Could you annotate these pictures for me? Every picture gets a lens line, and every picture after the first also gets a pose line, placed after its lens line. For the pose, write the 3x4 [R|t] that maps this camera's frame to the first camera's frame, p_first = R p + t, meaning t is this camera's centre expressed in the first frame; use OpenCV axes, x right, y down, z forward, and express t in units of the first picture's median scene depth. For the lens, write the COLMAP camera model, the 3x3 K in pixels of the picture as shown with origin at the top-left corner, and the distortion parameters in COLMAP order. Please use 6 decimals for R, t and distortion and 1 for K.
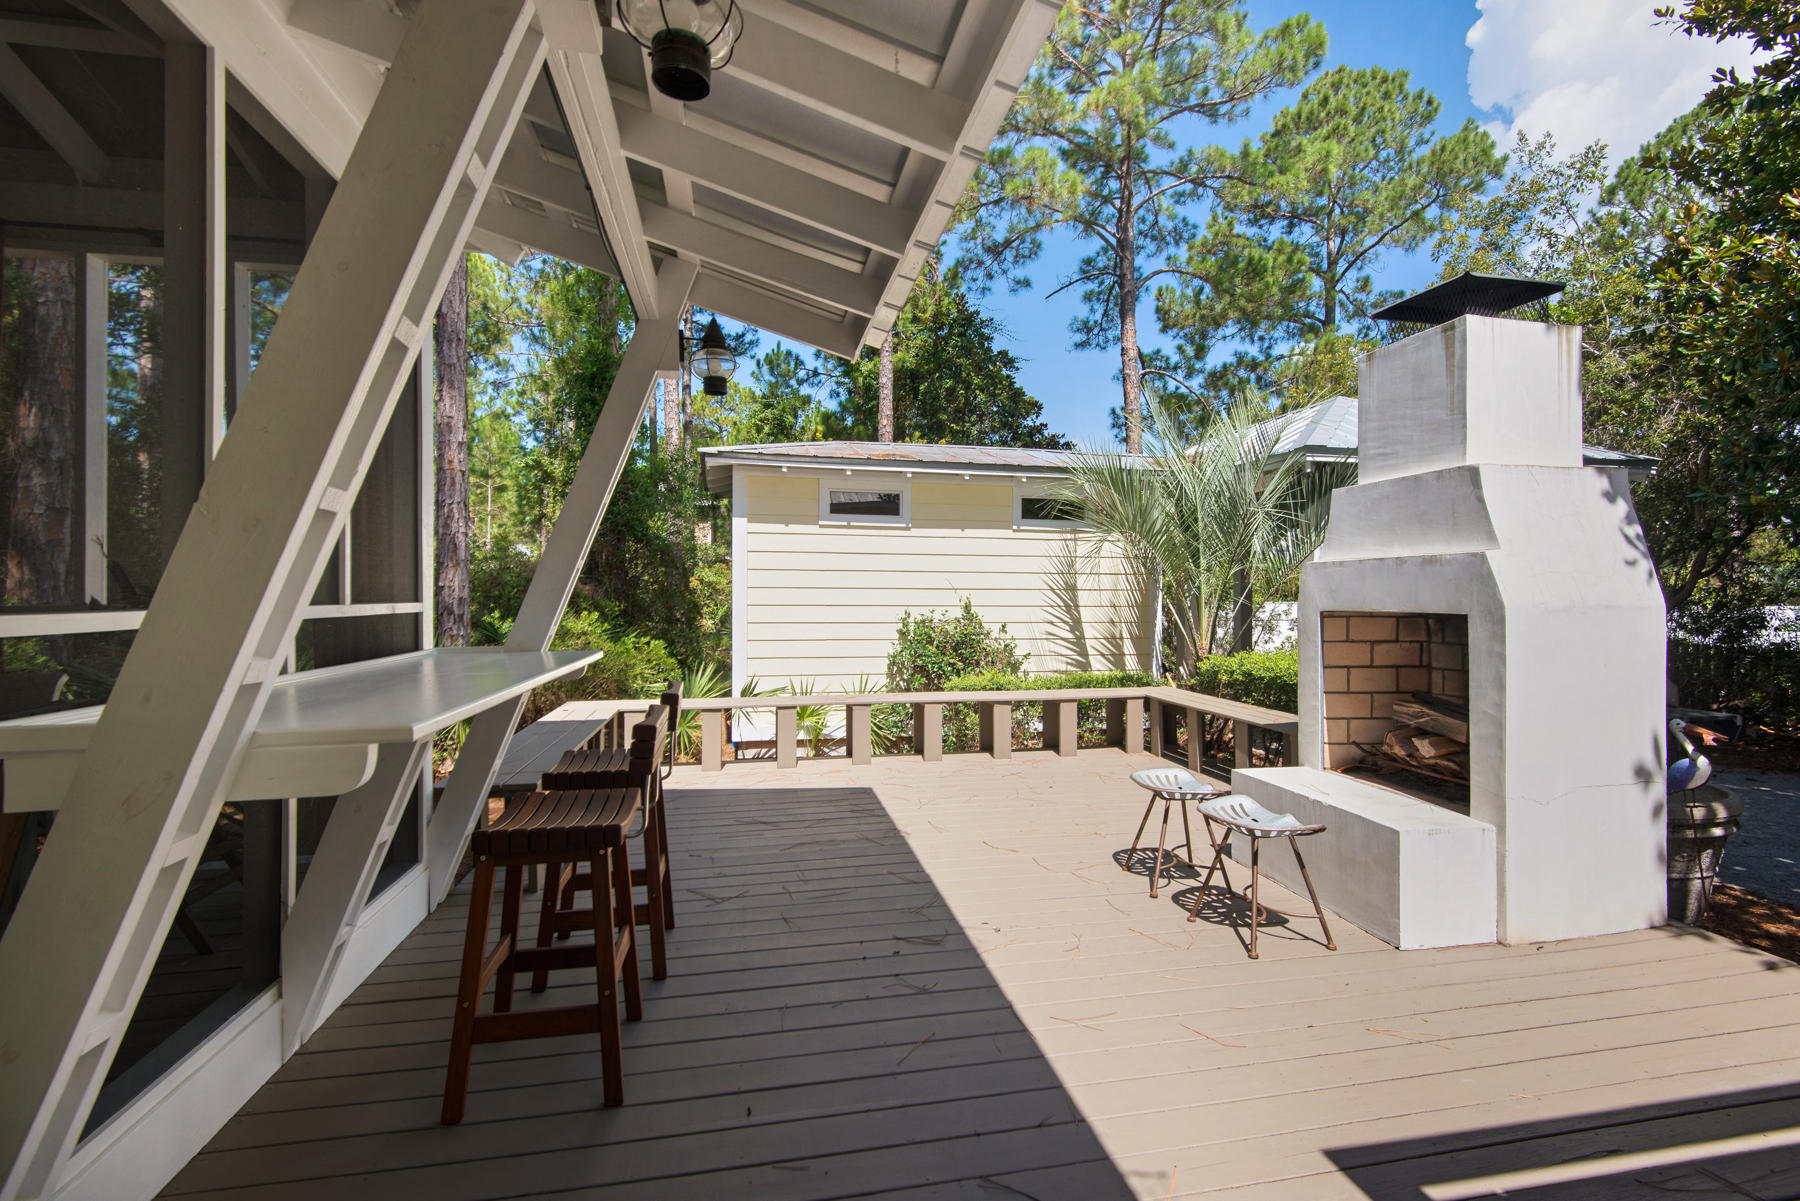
lens RADIAL K [[811.6, 0, 898.8], [0, 811.6, 589.4], [0, 0, 1]] dist [0.031830, -0.011933]
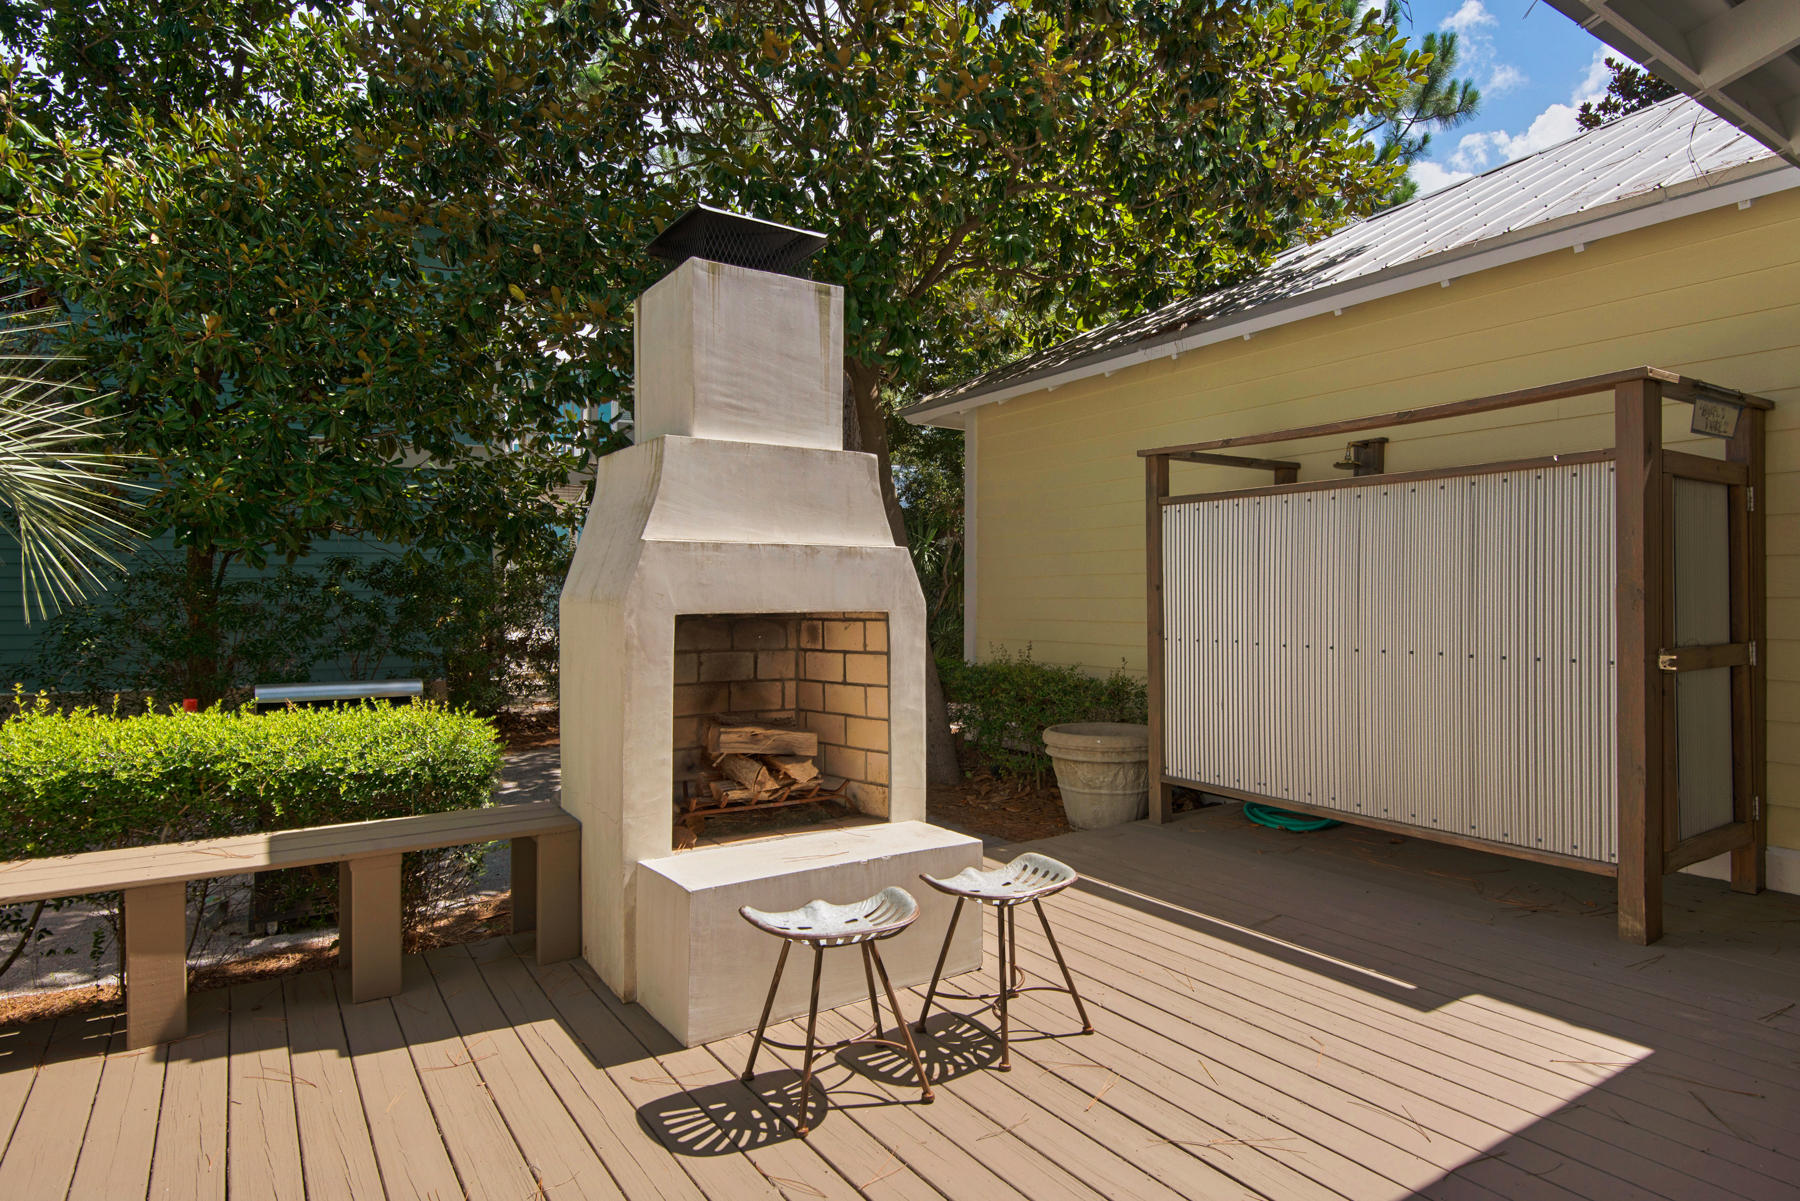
lens RADIAL K [[989.6, 0, 900.0], [0, 989.6, 600.5], [0, 0, 1]] dist [-0.001171, -0.000518]
pose [[-0.379530, 0.000828, 0.925179, -0.151607], [-0.004034, 0.999989, -0.002549, 0.008060], [-0.925171, -0.004700, -0.379522, 0.575040]]
